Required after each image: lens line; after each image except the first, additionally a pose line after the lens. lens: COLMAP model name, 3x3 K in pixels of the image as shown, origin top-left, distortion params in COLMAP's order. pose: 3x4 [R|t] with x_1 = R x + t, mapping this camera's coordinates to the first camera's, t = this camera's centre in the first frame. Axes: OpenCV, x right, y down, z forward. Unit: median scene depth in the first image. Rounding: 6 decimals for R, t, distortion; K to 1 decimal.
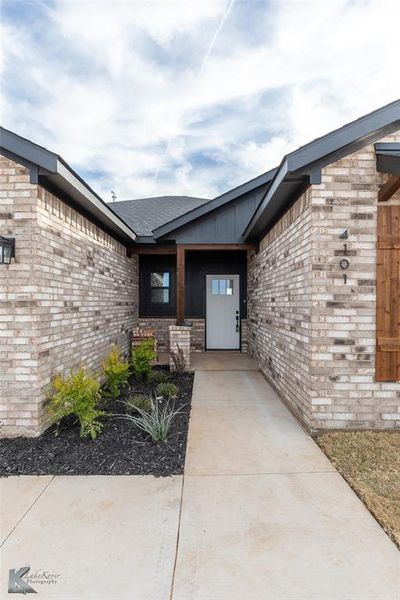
lens RADIAL K [[302.8, 0, 213.5], [0, 302.8, 307.0], [0, 0, 1]] dist [-0.010113, -0.000600]
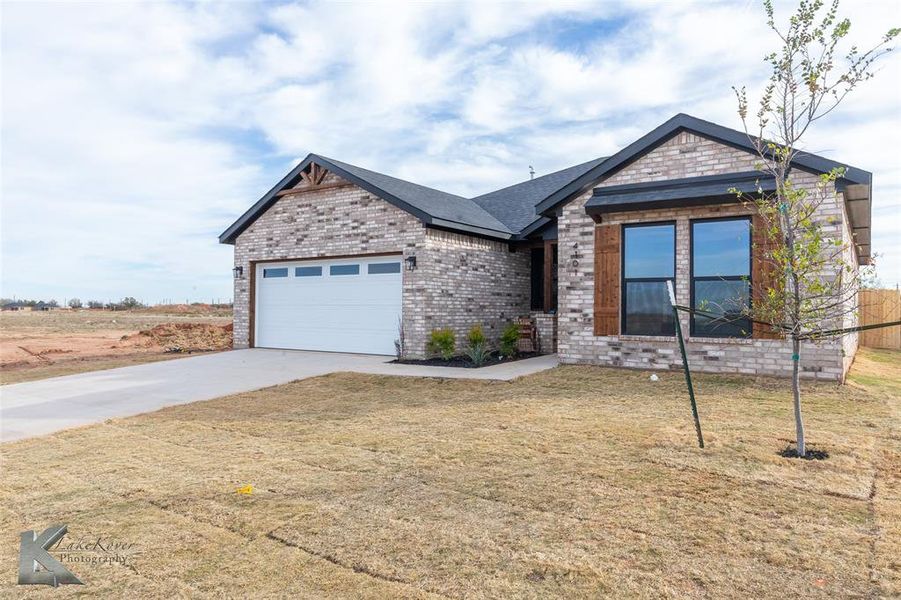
lens RADIAL K [[619.3, 0, 448.1], [0, 619.3, 294.4], [0, 0, 1]] dist [-0.009442, -0.001396]
pose [[0.829542, -0.011099, -0.558334, 1.709755], [-0.010098, 0.999341, -0.034869, 0.149849], [0.558353, 0.034564, 0.828883, -2.146282]]
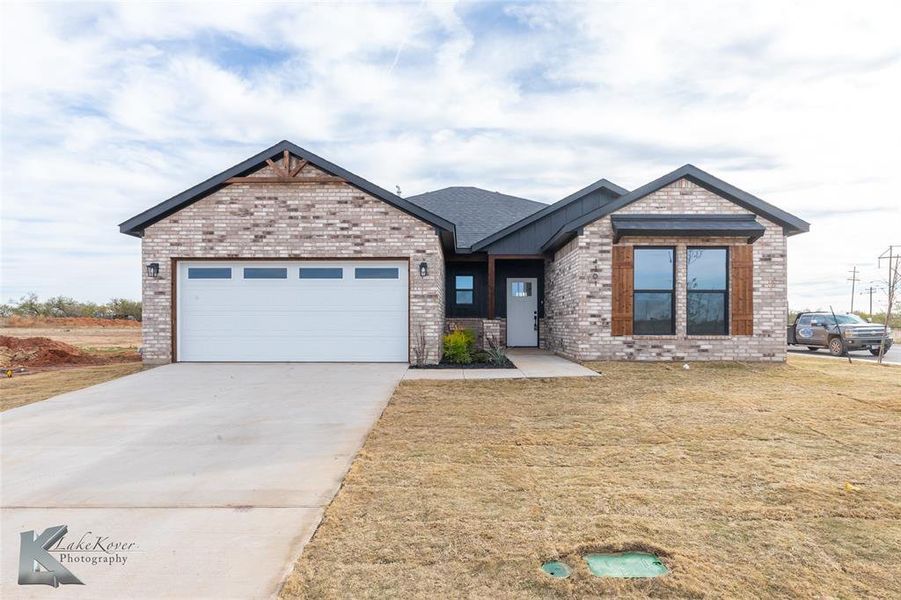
lens RADIAL K [[562.8, 0, 473.6], [0, 562.8, 327.0], [0, 0, 1]] dist [-0.000108, 0.006107]
pose [[0.999971, -0.000522, -0.007560, -0.326701], [0.000454, 0.999959, -0.009000, 0.218490], [0.007564, 0.008996, 0.999931, -2.619744]]
